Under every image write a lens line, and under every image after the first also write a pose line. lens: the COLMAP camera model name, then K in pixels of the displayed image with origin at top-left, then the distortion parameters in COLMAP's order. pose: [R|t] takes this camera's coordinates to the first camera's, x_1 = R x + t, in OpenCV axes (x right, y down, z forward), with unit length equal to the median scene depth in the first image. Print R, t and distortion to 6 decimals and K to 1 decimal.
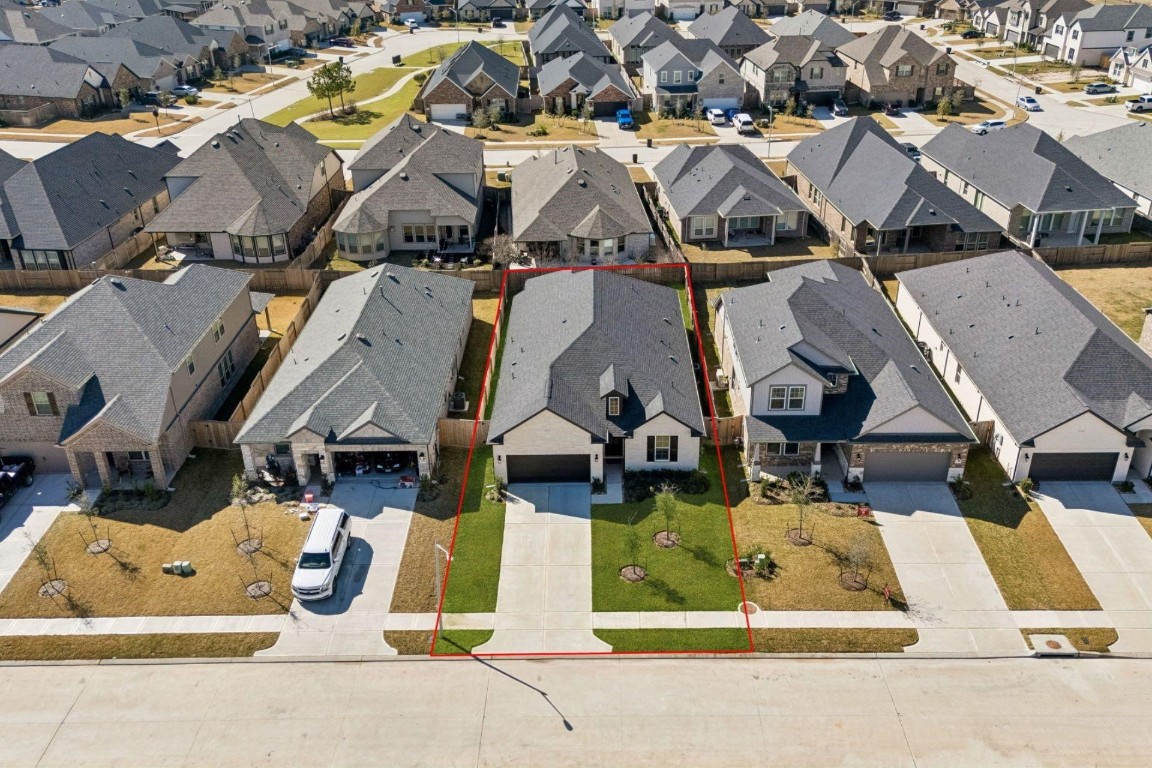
lens RADIAL K [[953.9, 0, 580.6], [0, 953.9, 384.1], [0, 0, 1]] dist [0.096297, -0.141288]
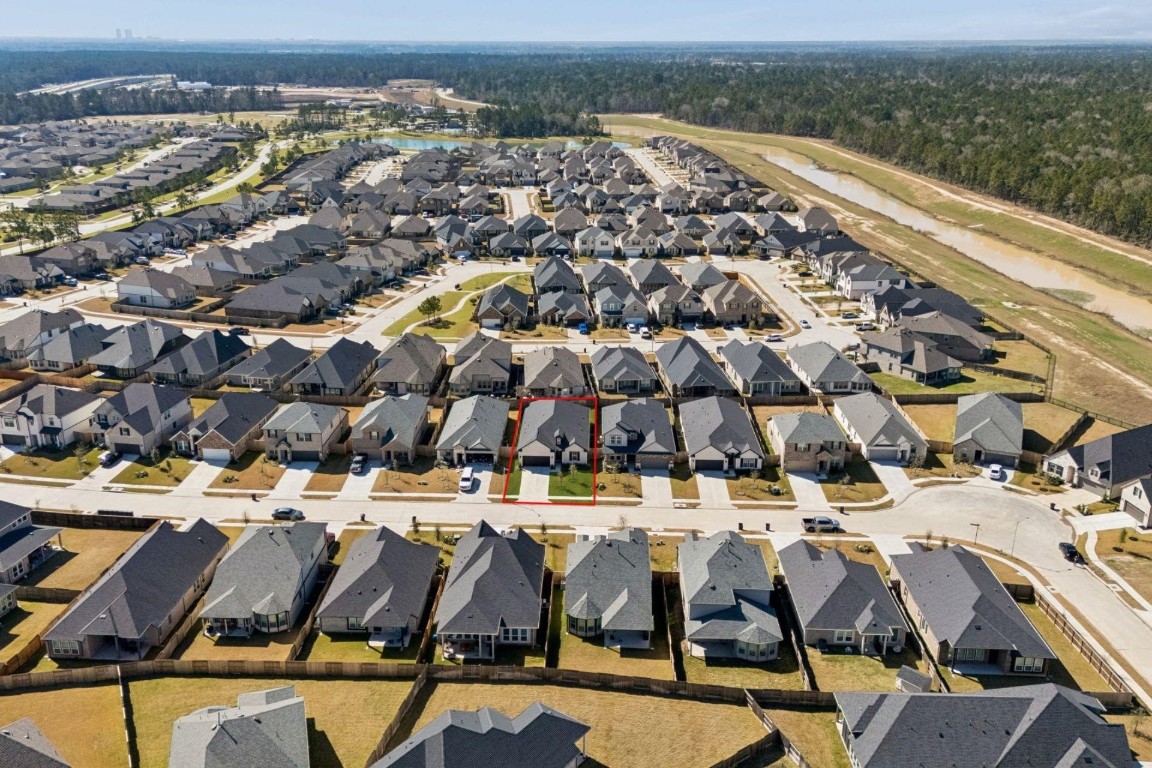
lens RADIAL K [[953.9, 0, 580.6], [0, 953.9, 384.1], [0, 0, 1]] dist [0.096297, -0.141288]
pose [[0.999744, 0.022545, 0.001654, 0.059394], [-0.021976, 0.986456, -0.162544, 0.208596], [-0.005296, 0.162467, 0.986700, -1.254990]]
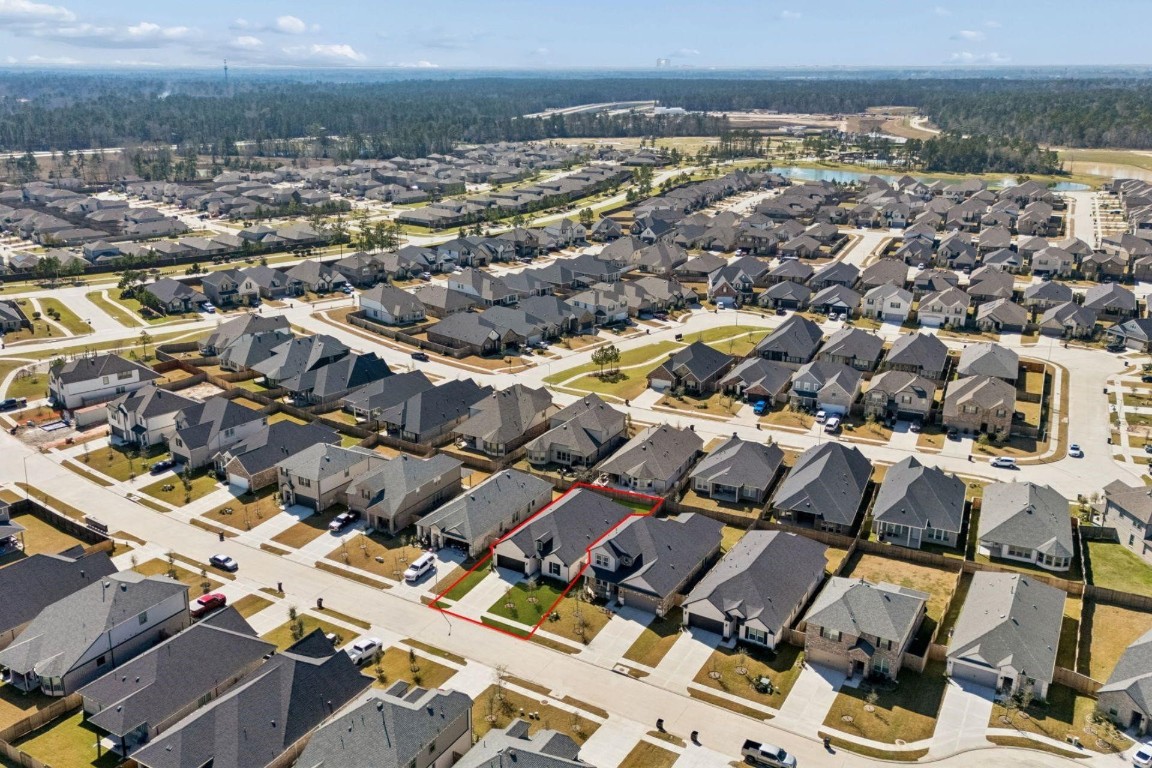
lens RADIAL K [[953.9, 0, 580.6], [0, 953.9, 384.1], [0, 0, 1]] dist [0.096297, -0.141288]
pose [[0.870756, 0.173158, -0.460218, 0.754059], [-0.253468, 0.960077, -0.118344, -0.071882], [0.421353, 0.219699, 0.879883, -0.786609]]
